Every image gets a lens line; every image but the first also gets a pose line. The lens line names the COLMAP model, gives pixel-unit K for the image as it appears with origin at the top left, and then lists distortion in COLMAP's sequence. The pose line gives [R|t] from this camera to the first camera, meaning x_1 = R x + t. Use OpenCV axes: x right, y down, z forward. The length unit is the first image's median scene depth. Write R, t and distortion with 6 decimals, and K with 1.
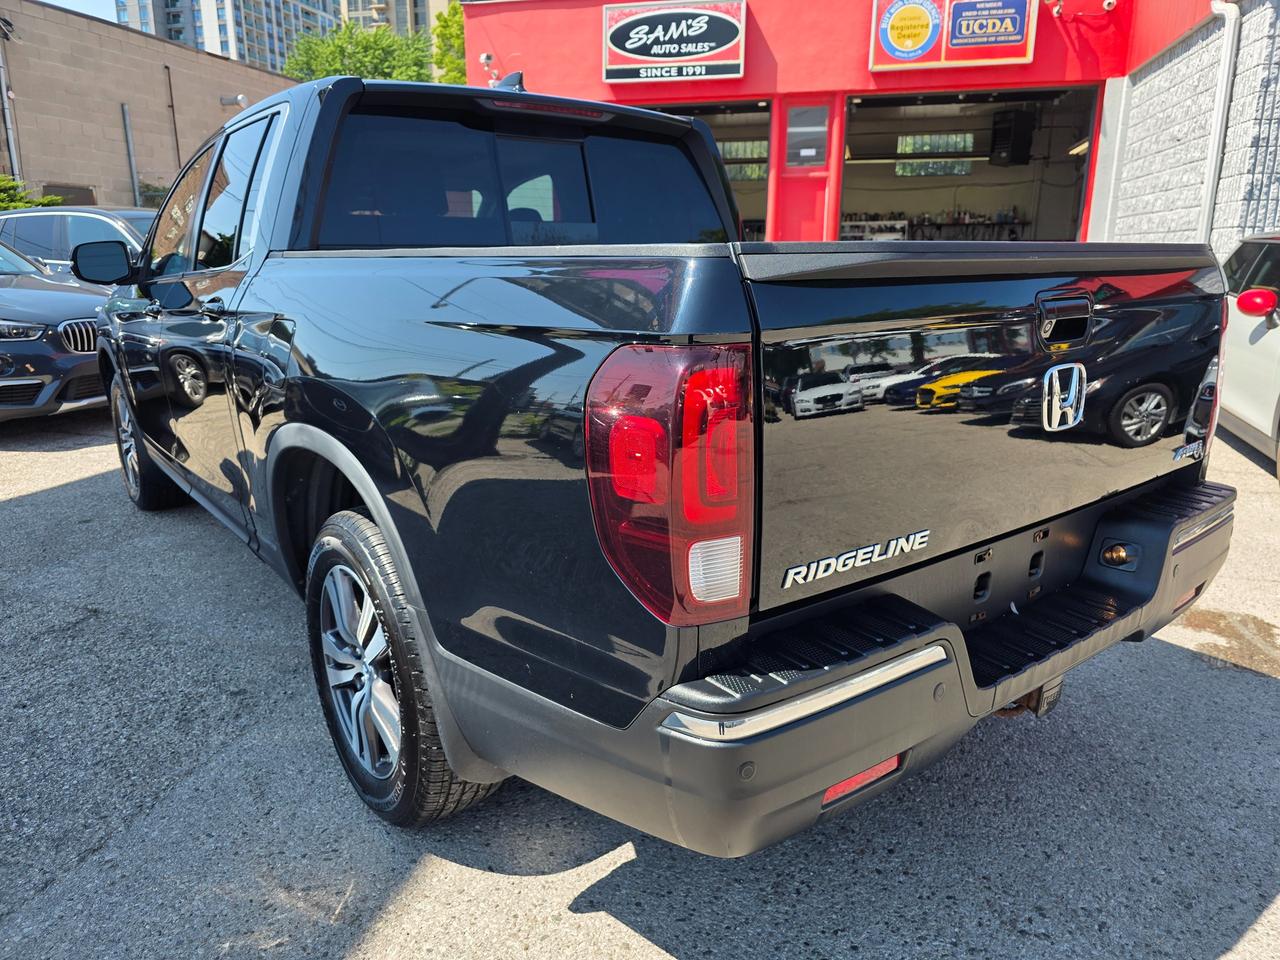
lens RADIAL K [[876.5, 0, 646.0], [0, 876.5, 486.5], [0, 0, 1]] dist [0.042475, -0.046289]
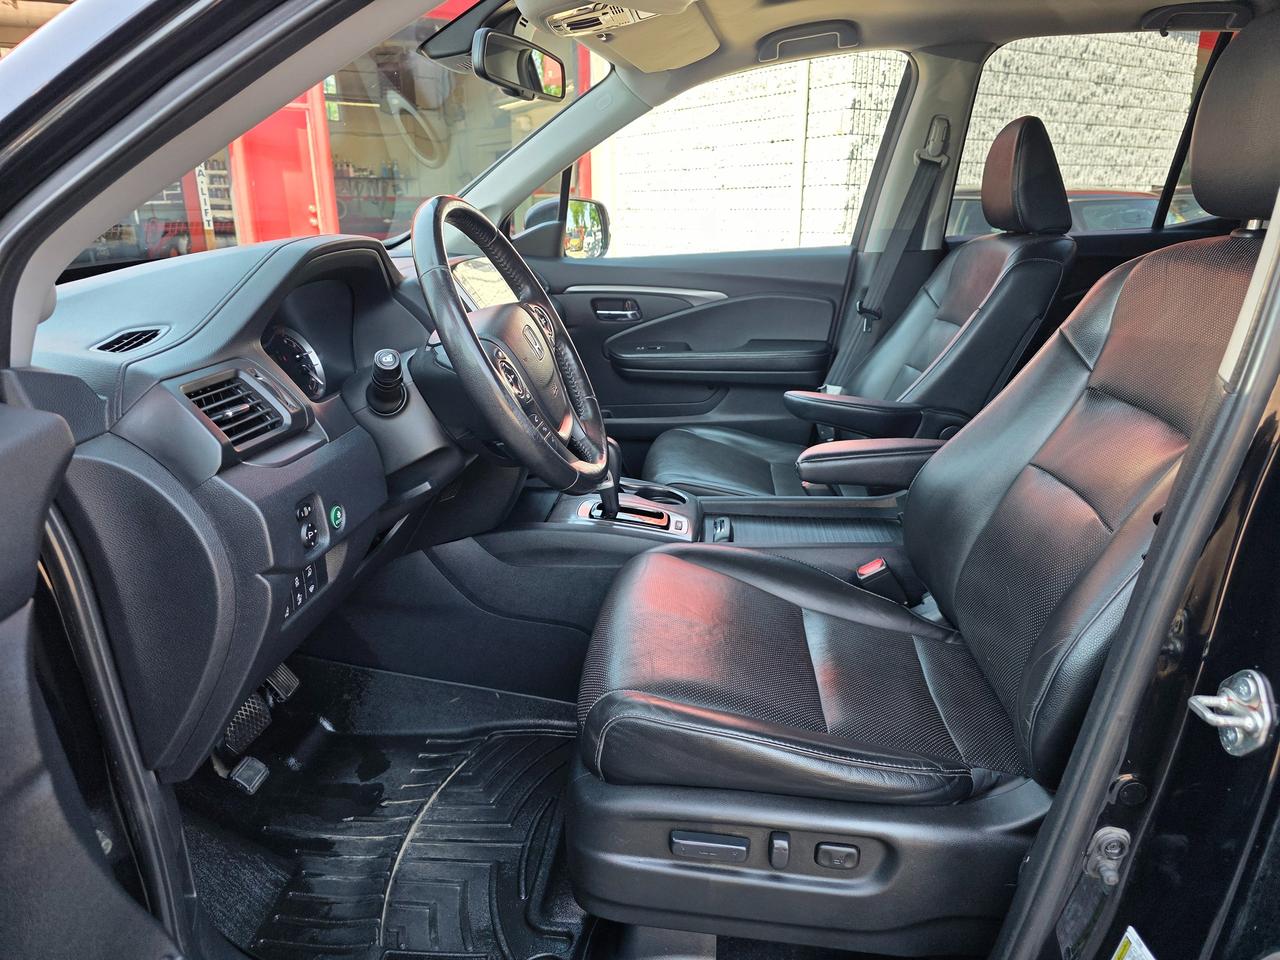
lens RADIAL K [[872.4, 0, 629.2], [0, 872.4, 483.9], [0, 0, 1]] dist [0.044542, -0.044965]
pose [[0.697770, -0.215172, 0.683241, -0.202016], [0.185550, 0.975556, 0.117734, -0.070996], [-0.691873, 0.044624, 0.720639, 0.269072]]
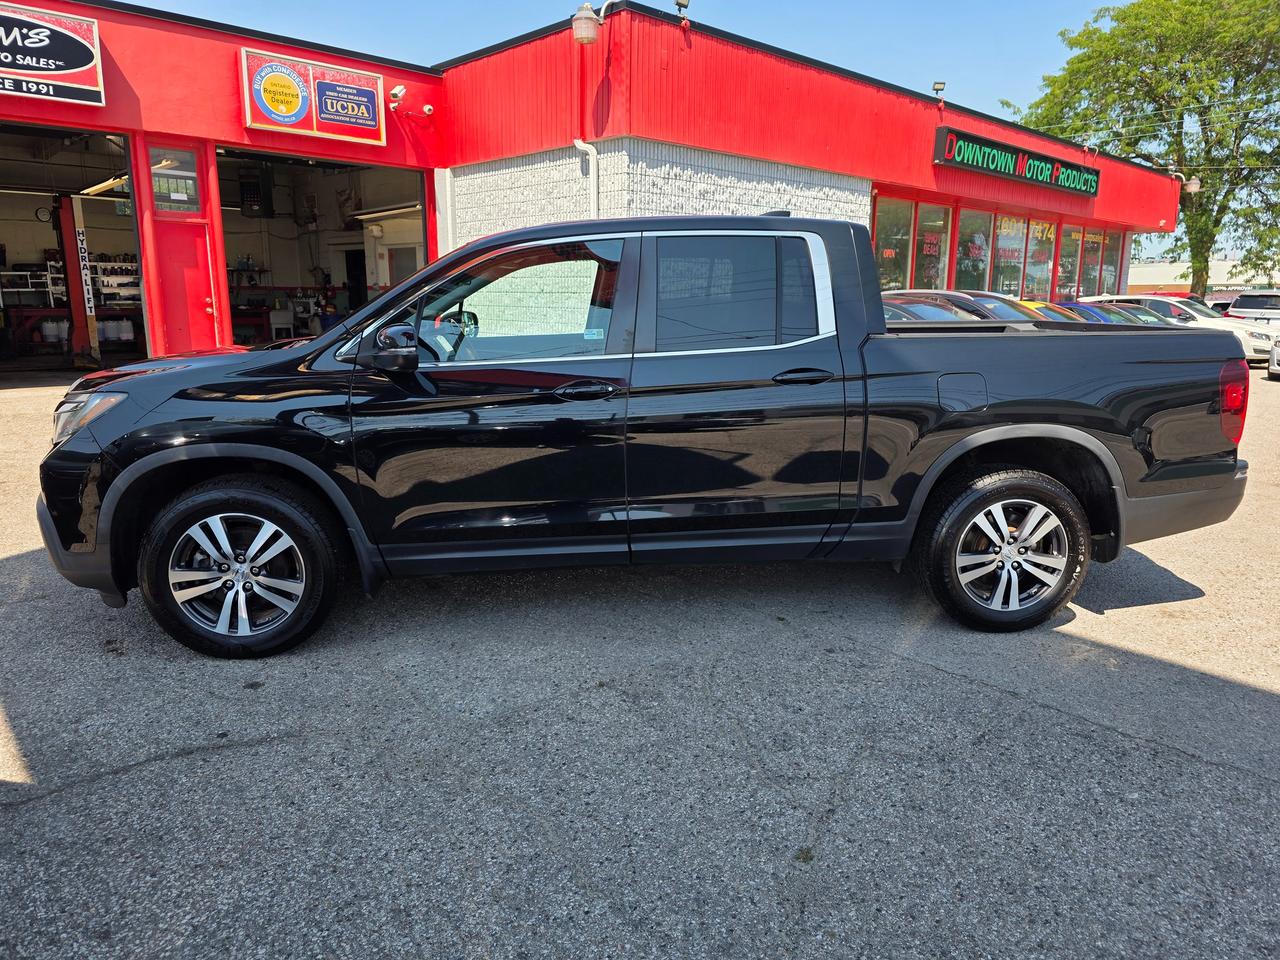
lens RADIAL K [[876.5, 0, 646.0], [0, 876.5, 486.5], [0, 0, 1]] dist [0.042475, -0.046289]
pose [[0.530444, -0.170062, 0.830487, -0.411756], [0.203569, 0.976559, 0.069952, -0.040040], [-0.822915, 0.131956, 0.552628, 0.106102]]
